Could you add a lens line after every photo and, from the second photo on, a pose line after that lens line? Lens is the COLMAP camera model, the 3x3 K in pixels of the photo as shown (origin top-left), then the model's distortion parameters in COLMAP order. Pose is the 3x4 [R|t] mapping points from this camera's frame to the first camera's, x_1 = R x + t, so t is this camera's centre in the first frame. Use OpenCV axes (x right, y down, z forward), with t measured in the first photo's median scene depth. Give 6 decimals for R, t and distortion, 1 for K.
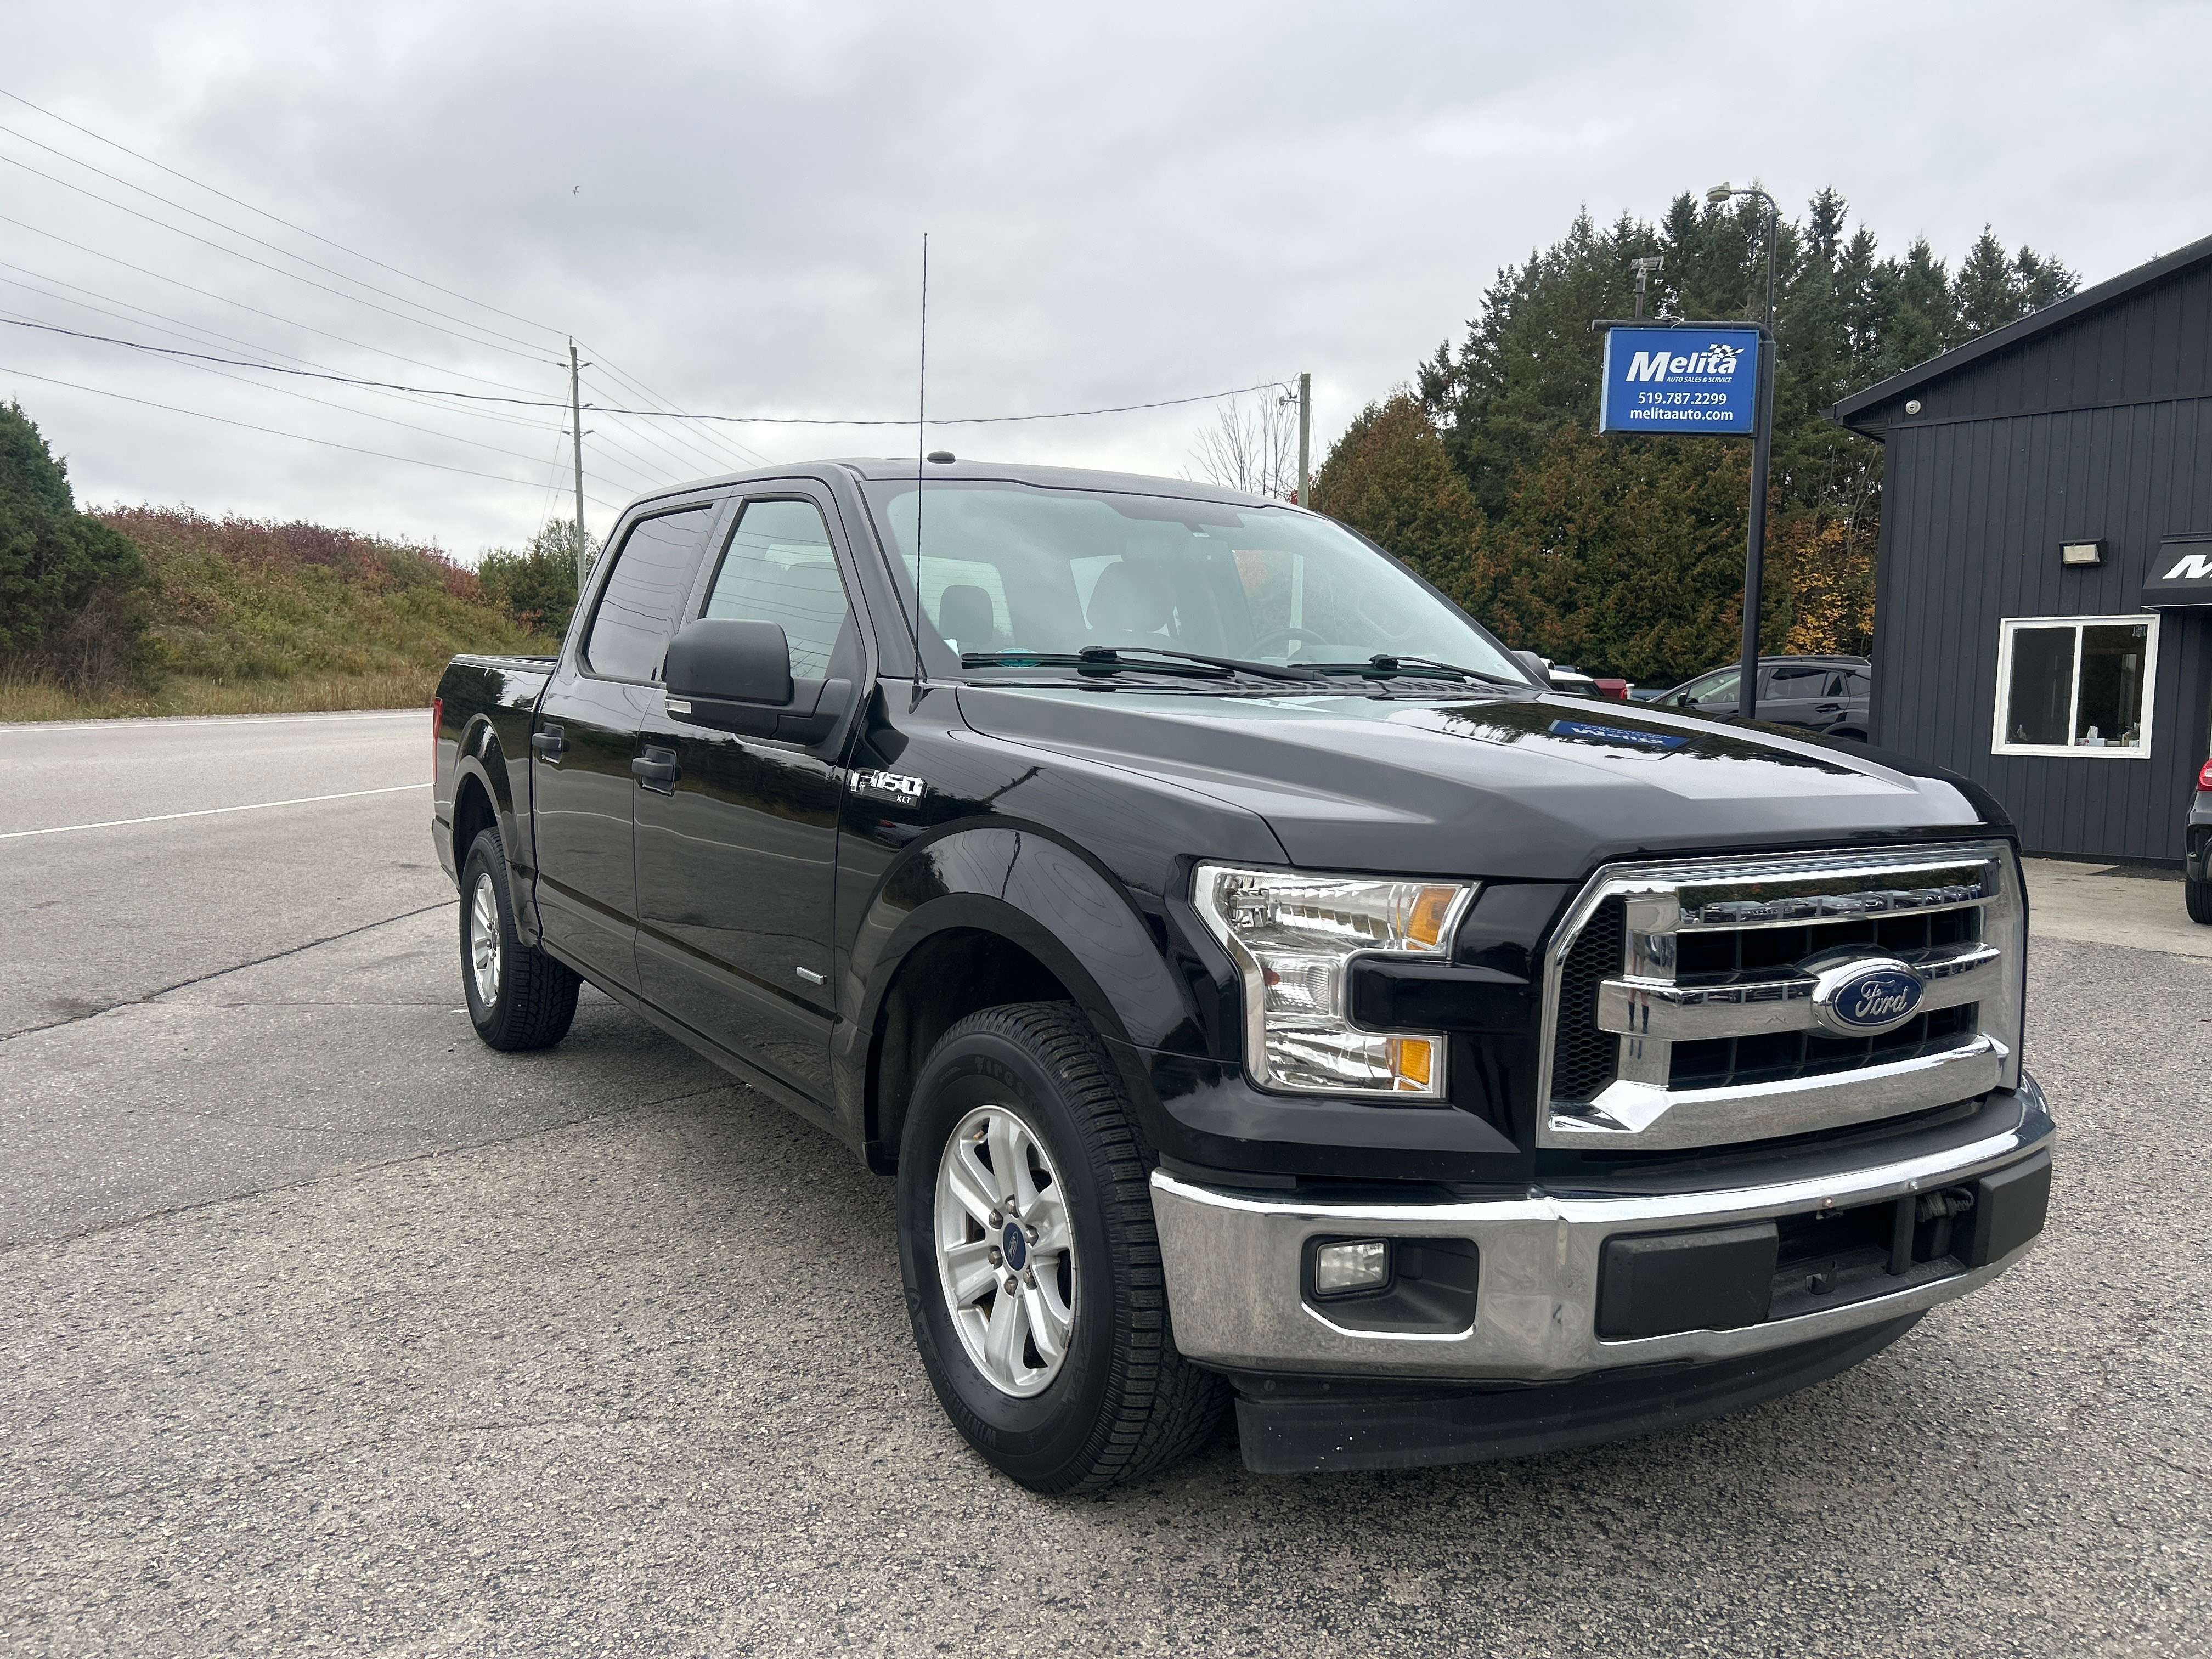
lens RADIAL K [[1695.7, 0, 1116.7], [0, 1695.7, 840.4], [0, 0, 1]] dist [0.023451, -0.002682]
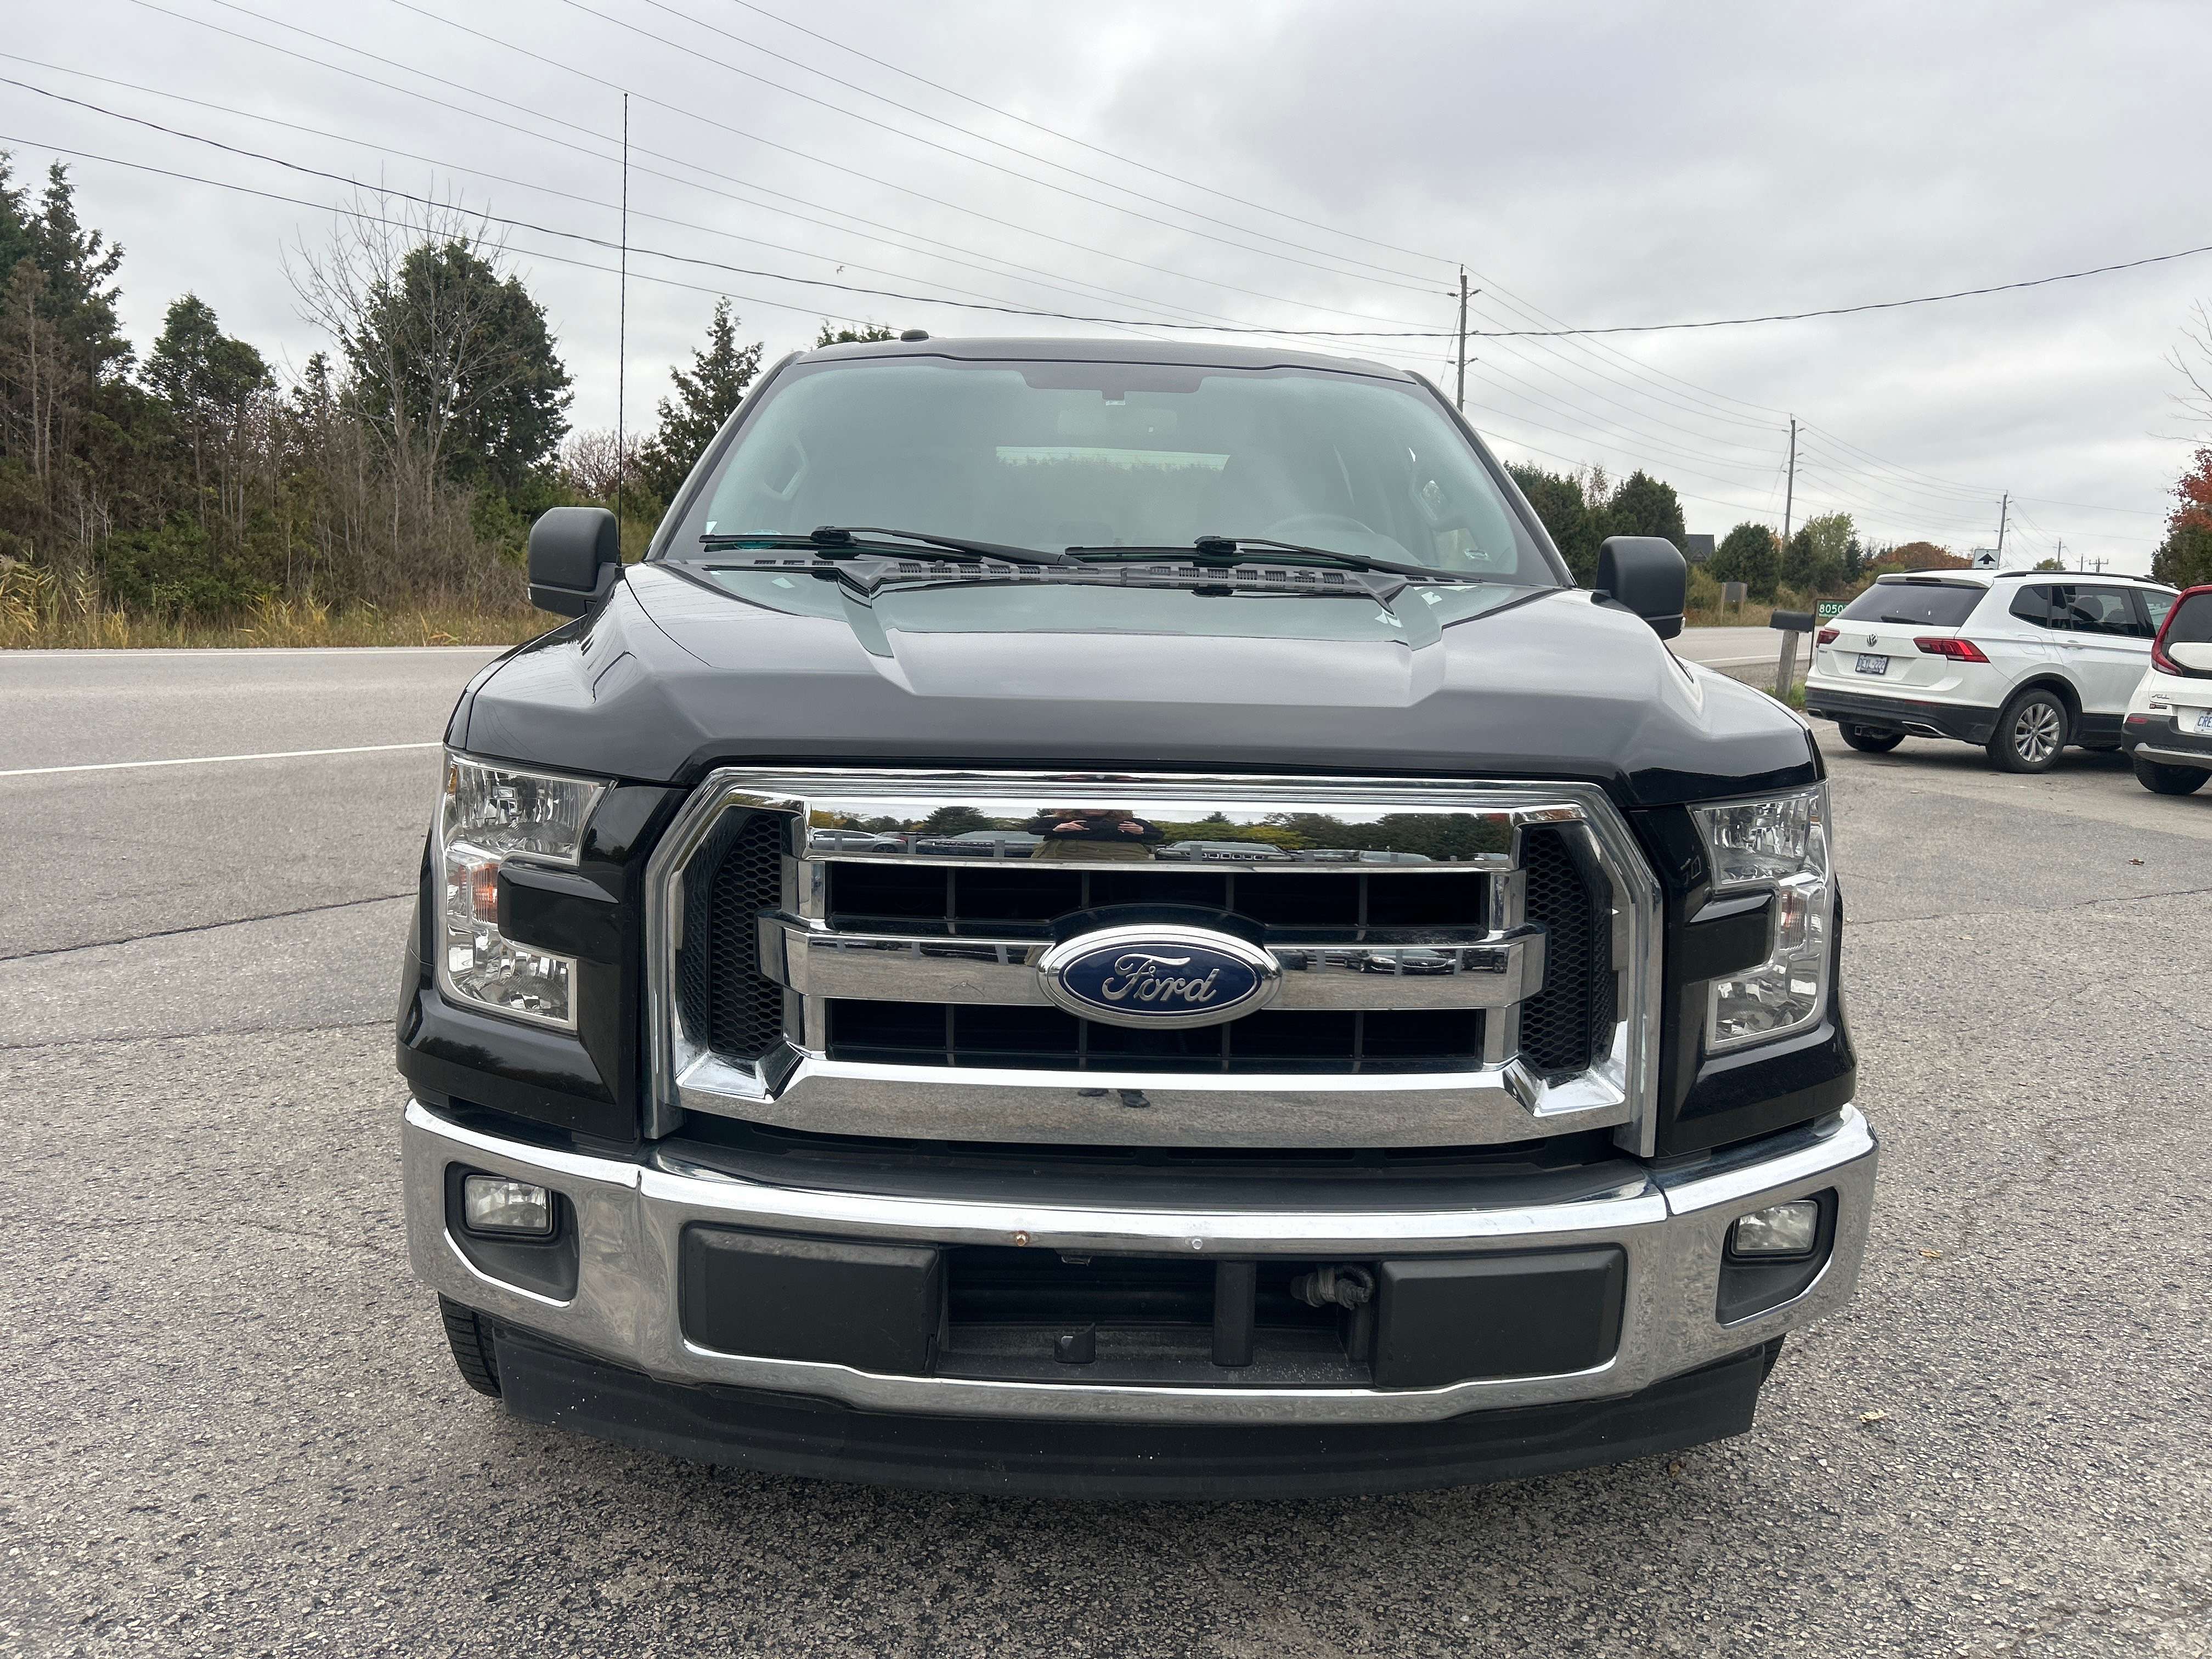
lens RADIAL K [[1695.7, 0, 1108.8], [0, 1695.7, 817.0], [0, 0, 1]] dist [0.023451, -0.002682]
pose [[0.857366, 0.066370, -0.510410, 0.750964], [-0.051809, 0.997743, 0.042711, -0.005734], [0.512093, -0.010175, 0.858870, 0.348538]]
